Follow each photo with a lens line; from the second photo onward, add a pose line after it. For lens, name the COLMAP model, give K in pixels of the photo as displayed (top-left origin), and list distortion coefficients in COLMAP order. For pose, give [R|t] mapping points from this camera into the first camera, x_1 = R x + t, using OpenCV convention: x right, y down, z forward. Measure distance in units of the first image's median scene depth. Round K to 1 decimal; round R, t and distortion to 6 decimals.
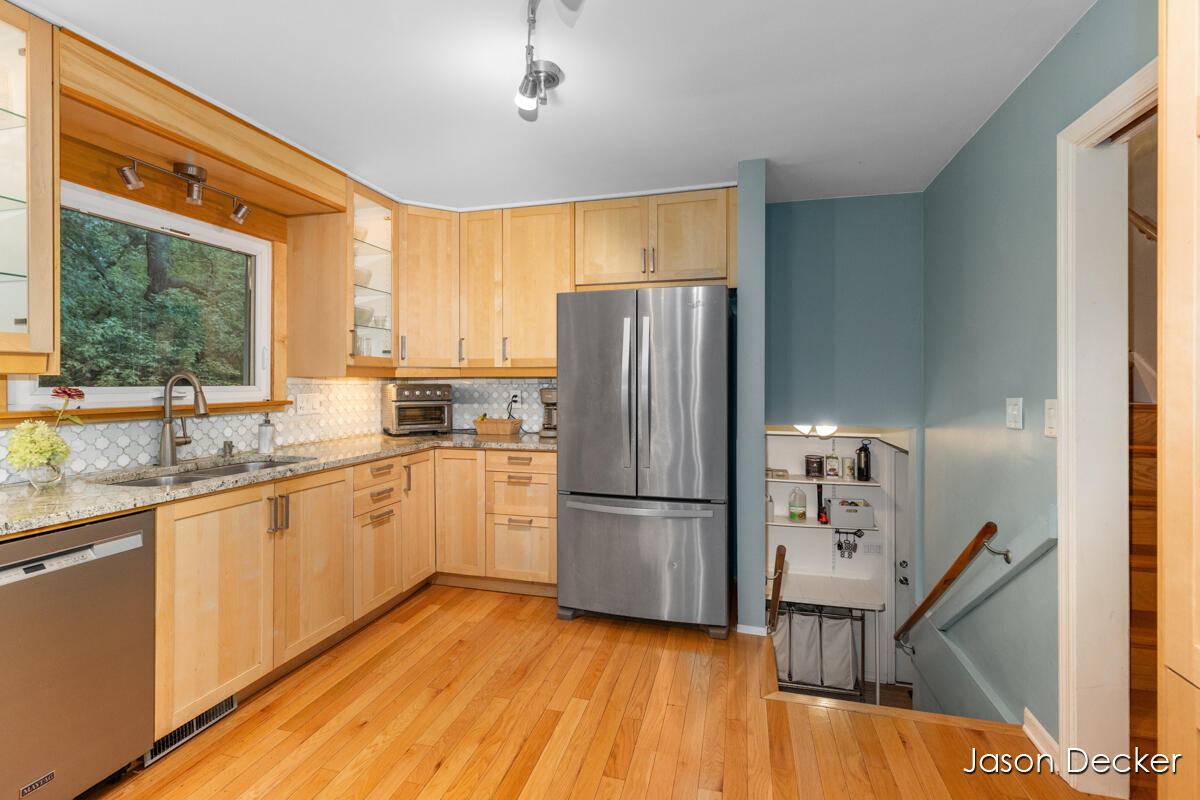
lens RADIAL K [[541.2, 0, 591.0], [0, 541.2, 381.2], [0, 0, 1]] dist [0.006837, -0.001182]
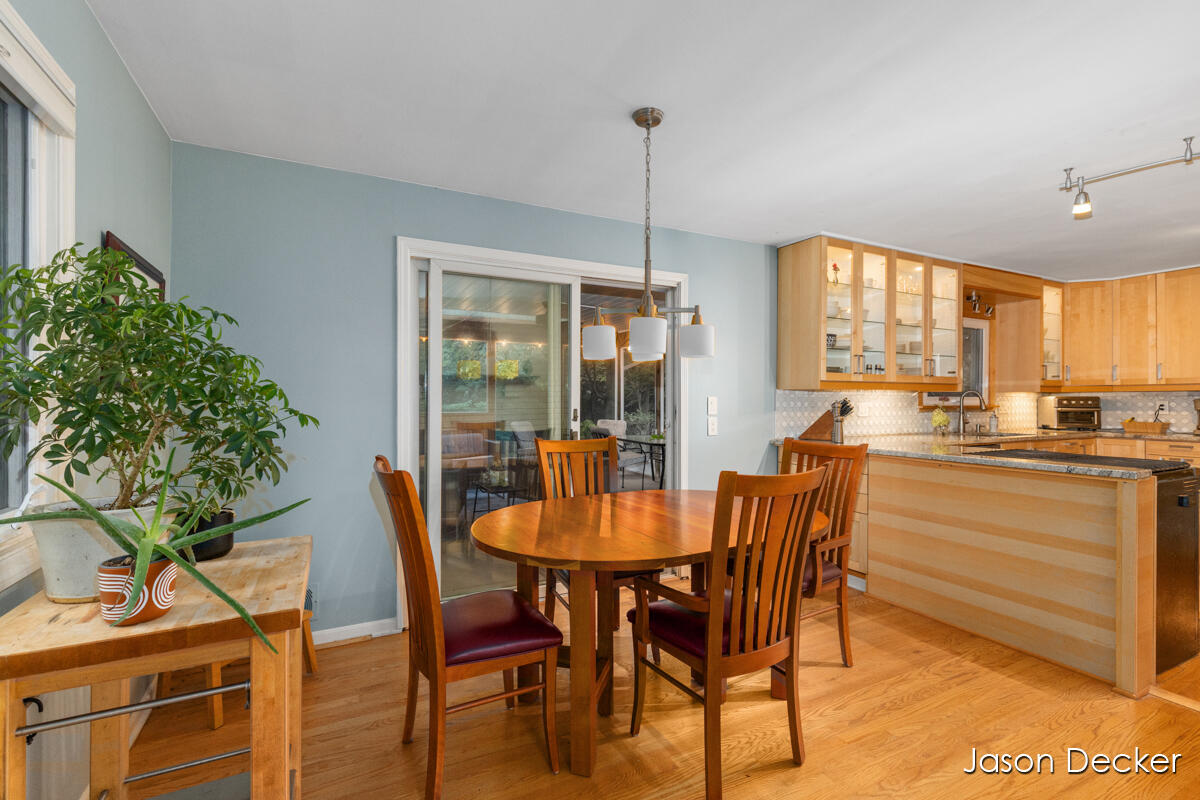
lens RADIAL K [[541.2, 0, 599.6], [0, 541.2, 396.5], [0, 0, 1]] dist [0.006837, -0.001182]
pose [[0.682815, -0.004467, -0.730578, -0.135858], [0.001221, 0.999987, -0.004973, 0.013715], [0.730591, 0.002503, 0.682811, -1.218664]]
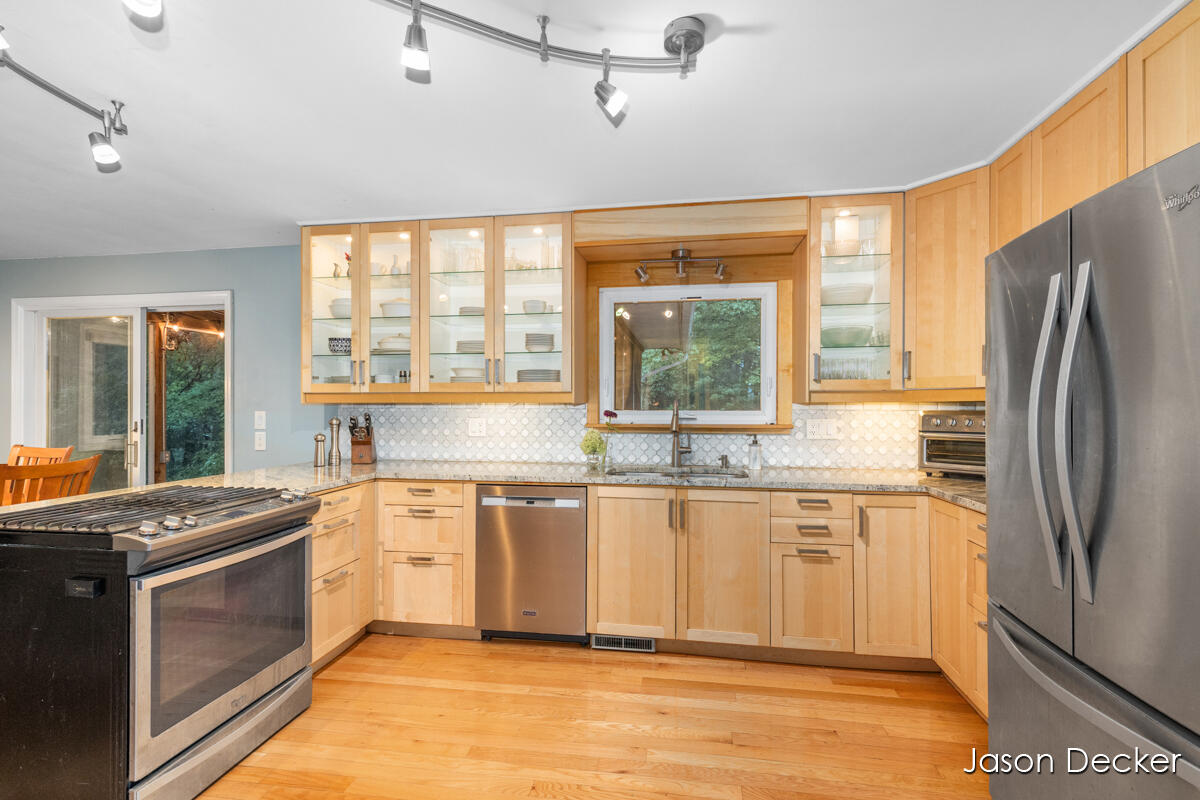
lens RADIAL K [[541.2, 0, 605.0], [0, 541.2, 399.8], [0, 0, 1]] dist [0.006837, -0.001182]
pose [[0.113690, -0.012744, -0.993435, 0.460022], [0.001333, 0.999919, -0.012675, -0.000787], [0.993515, 0.000117, 0.113698, 0.505749]]
